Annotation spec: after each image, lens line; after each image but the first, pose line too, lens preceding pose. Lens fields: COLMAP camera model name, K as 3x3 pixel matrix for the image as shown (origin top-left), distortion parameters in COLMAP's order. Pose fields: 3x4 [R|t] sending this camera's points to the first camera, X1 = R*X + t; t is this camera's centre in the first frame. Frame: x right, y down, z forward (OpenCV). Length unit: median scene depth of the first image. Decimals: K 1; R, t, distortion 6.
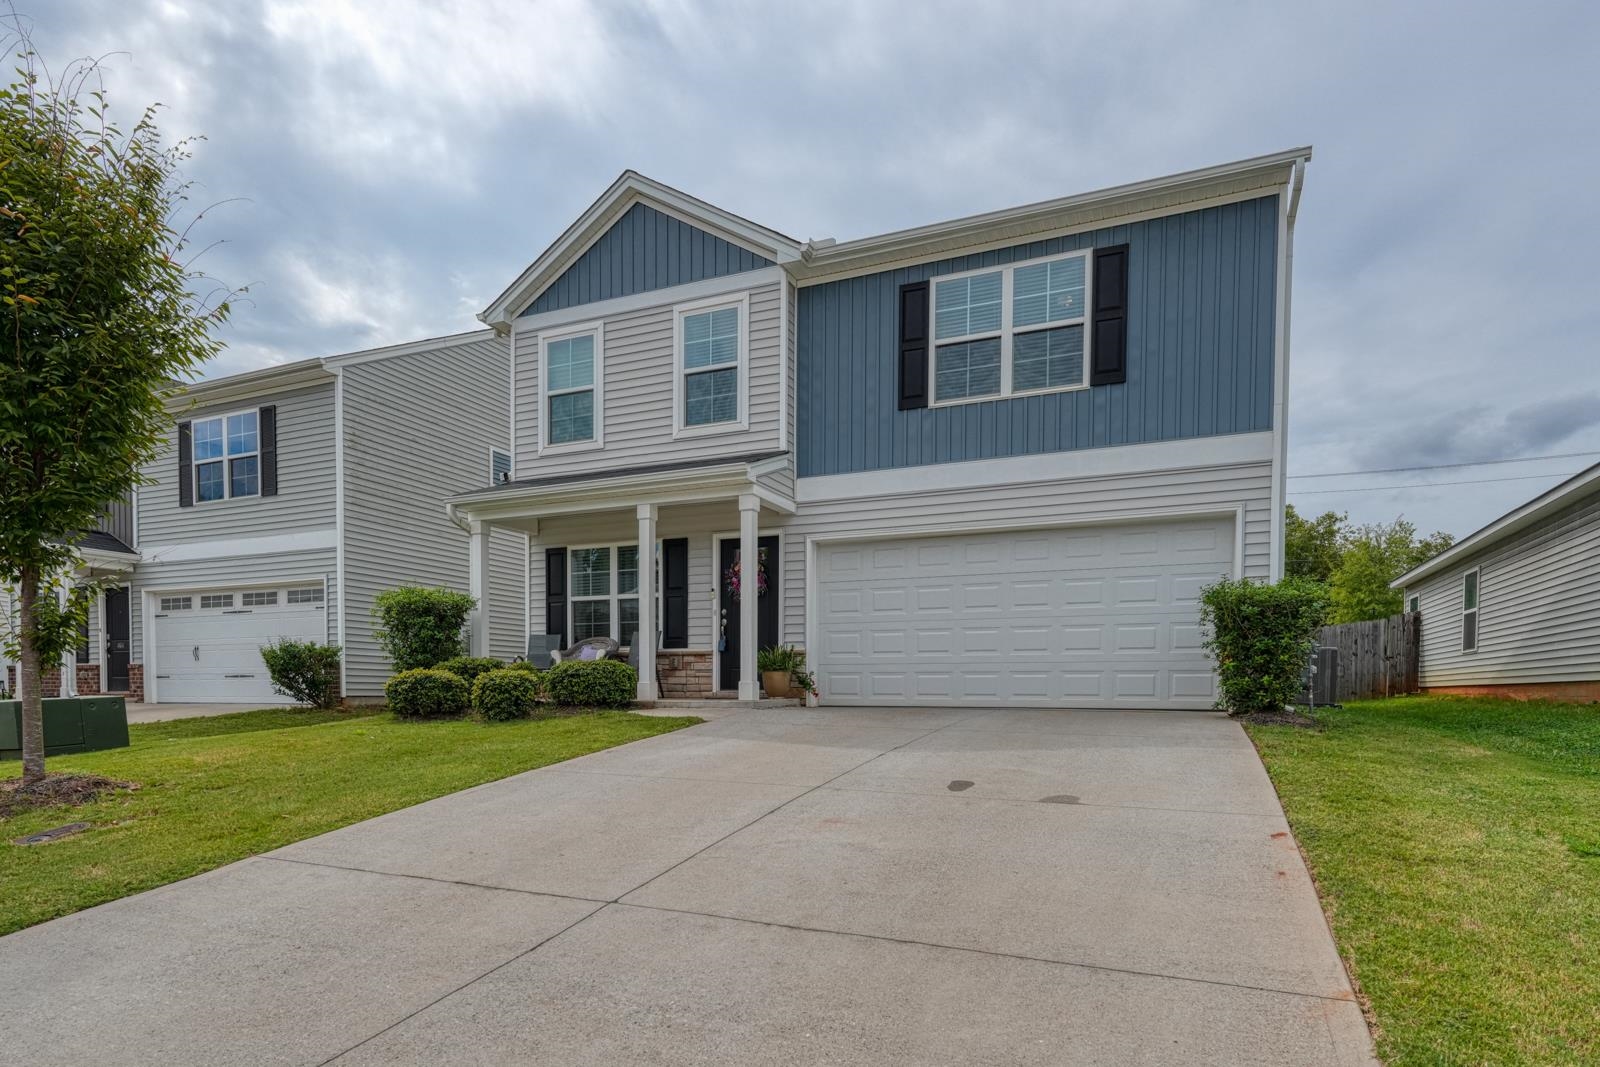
lens RADIAL K [[710.3, 0, 800.7], [0, 710.3, 530.4], [0, 0, 1]] dist [-0.001048, -0.000406]
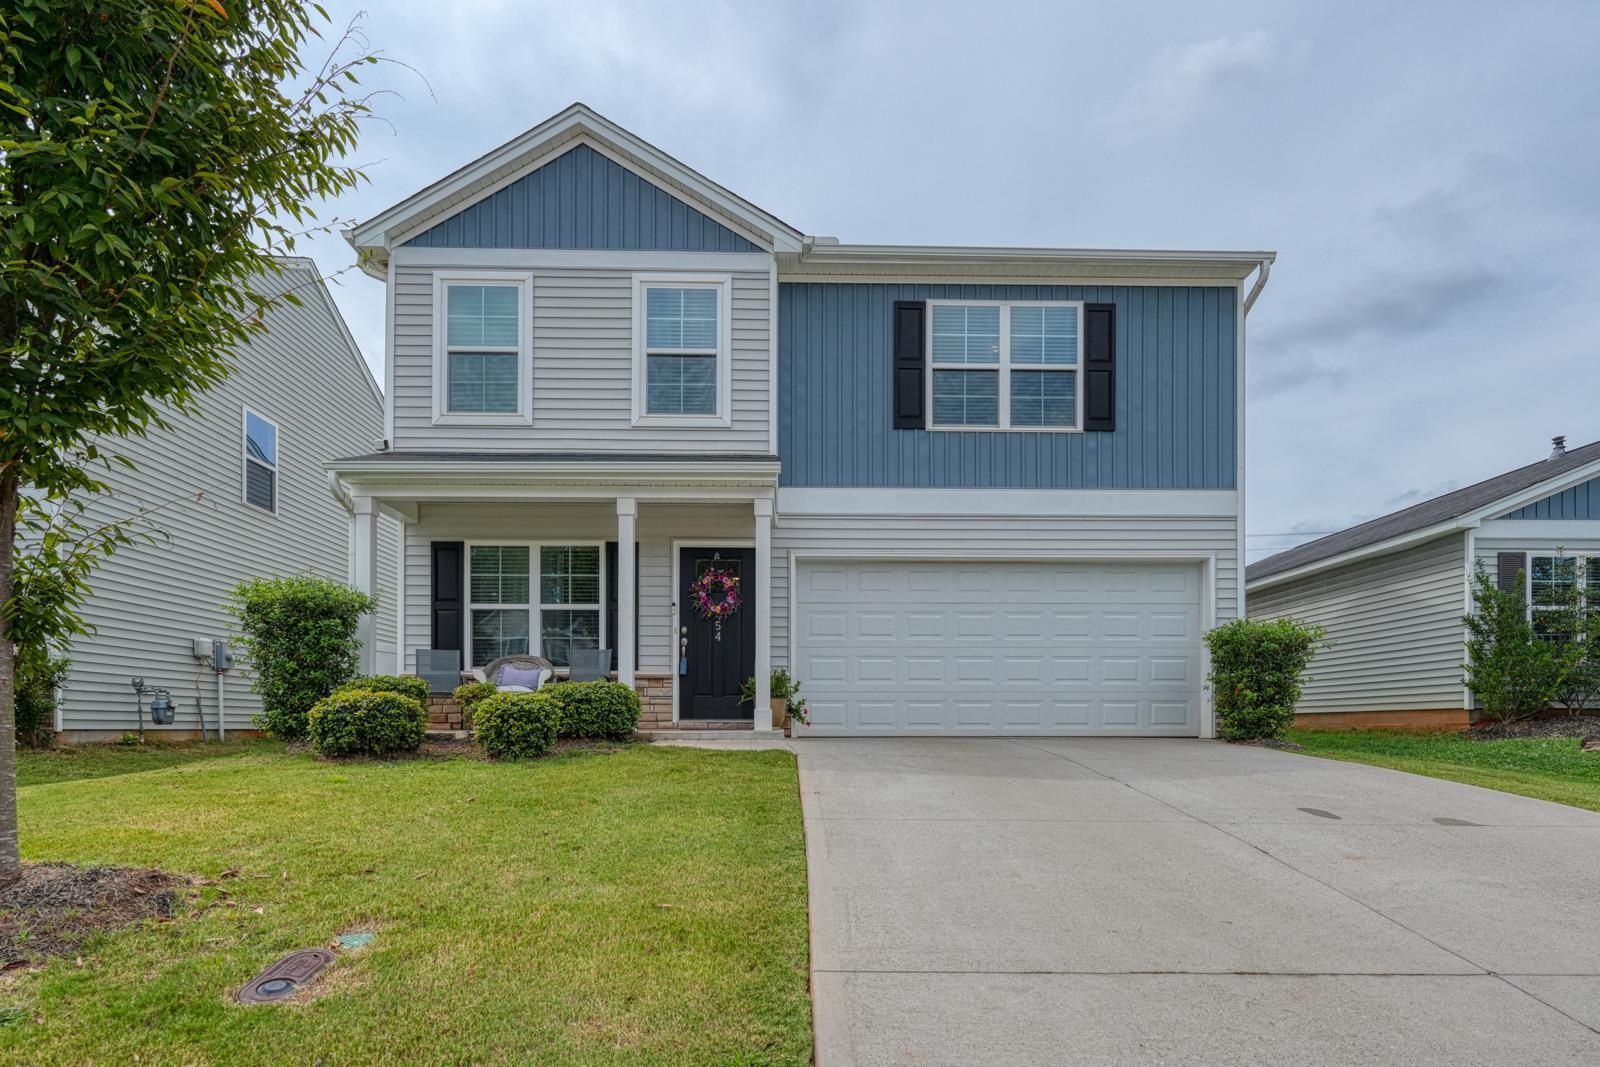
lens RADIAL K [[735.3, 0, 795.2], [0, 735.3, 543.9], [0, 0, 1]] dist [0.001142, 0.000443]
pose [[0.935547, 0.081096, 0.343767, -0.308454], [-0.075864, 0.996706, -0.028665, 0.025322], [-0.344959, 0.000737, 0.938617, 0.104797]]
